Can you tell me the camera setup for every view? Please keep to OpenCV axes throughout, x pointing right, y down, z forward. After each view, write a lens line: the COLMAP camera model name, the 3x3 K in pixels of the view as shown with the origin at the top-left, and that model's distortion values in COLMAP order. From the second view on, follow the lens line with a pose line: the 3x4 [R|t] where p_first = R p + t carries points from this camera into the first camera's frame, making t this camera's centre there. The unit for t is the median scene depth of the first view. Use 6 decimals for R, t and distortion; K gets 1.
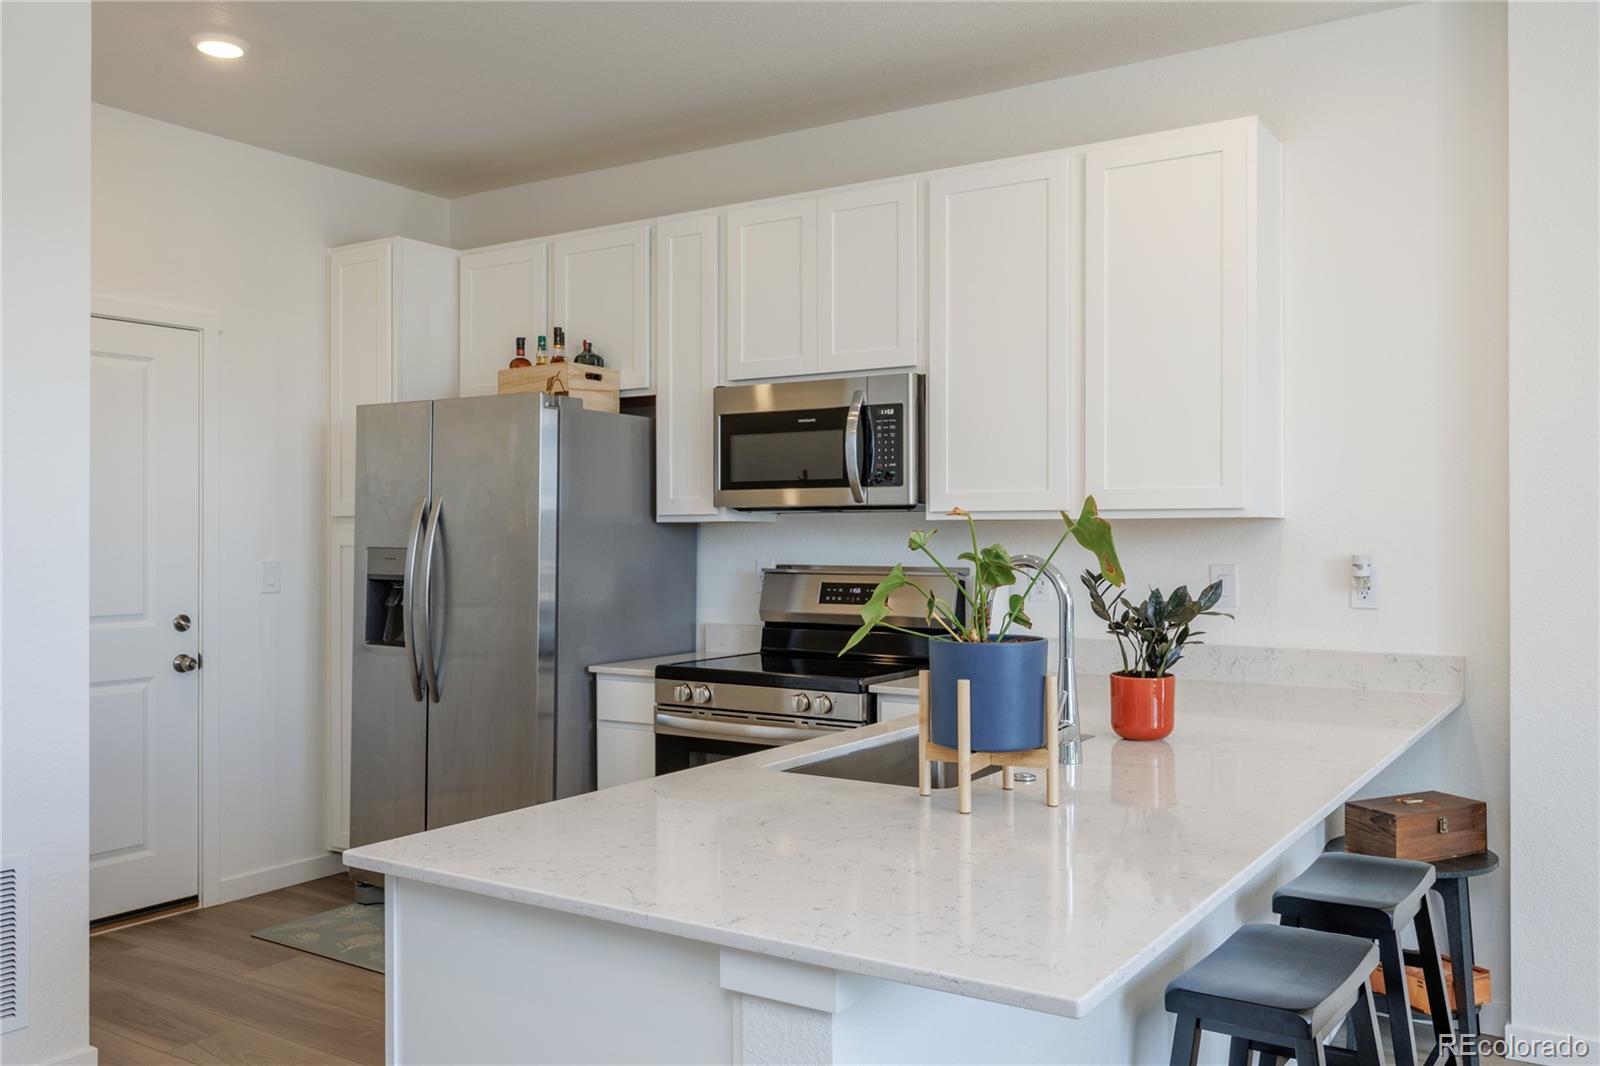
lens RADIAL K [[1330.5, 0, 803.5], [0, 1330.5, 540.1], [0, 0, 1]] dist [-0.019663, -0.031555]
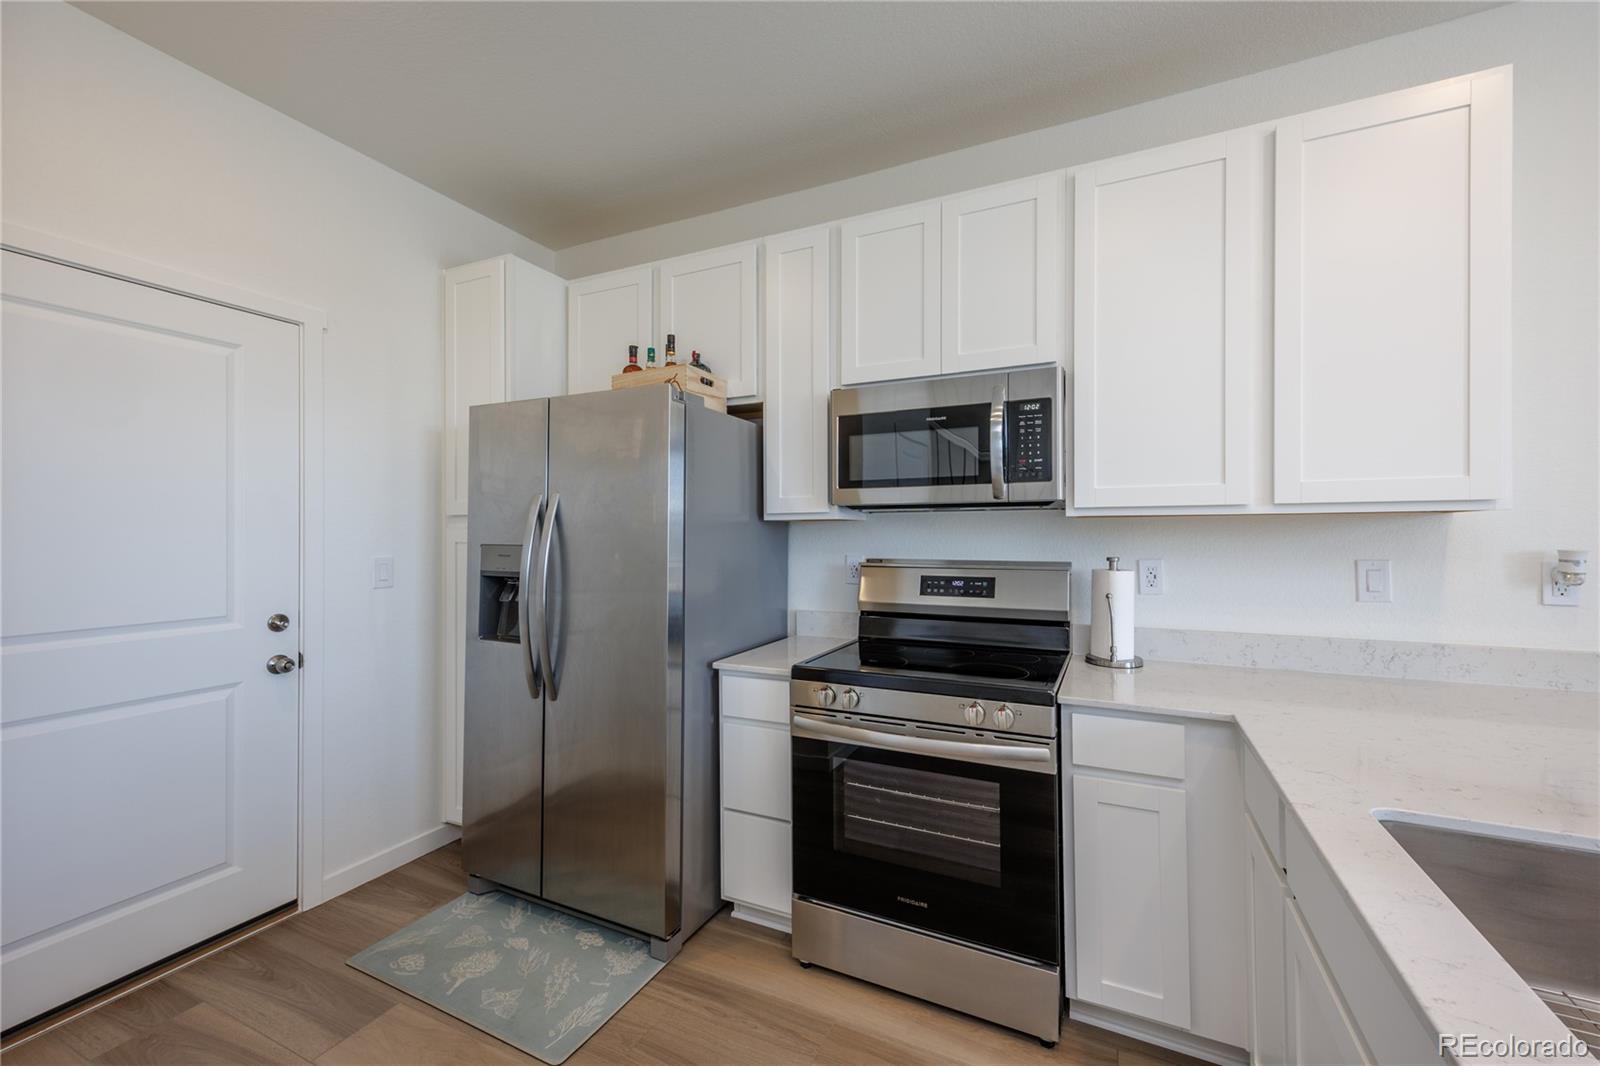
lens RADIAL K [[651.4, 0, 795.1], [0, 651.4, 536.6], [0, 0, 1]] dist [-0.000886, -0.000221]
pose [[0.992203, -0.001675, 0.124625, -0.154650], [0.001762, 0.999998, -0.000590, 0.000232], [-0.124623, 0.000805, 0.992204, 0.484330]]
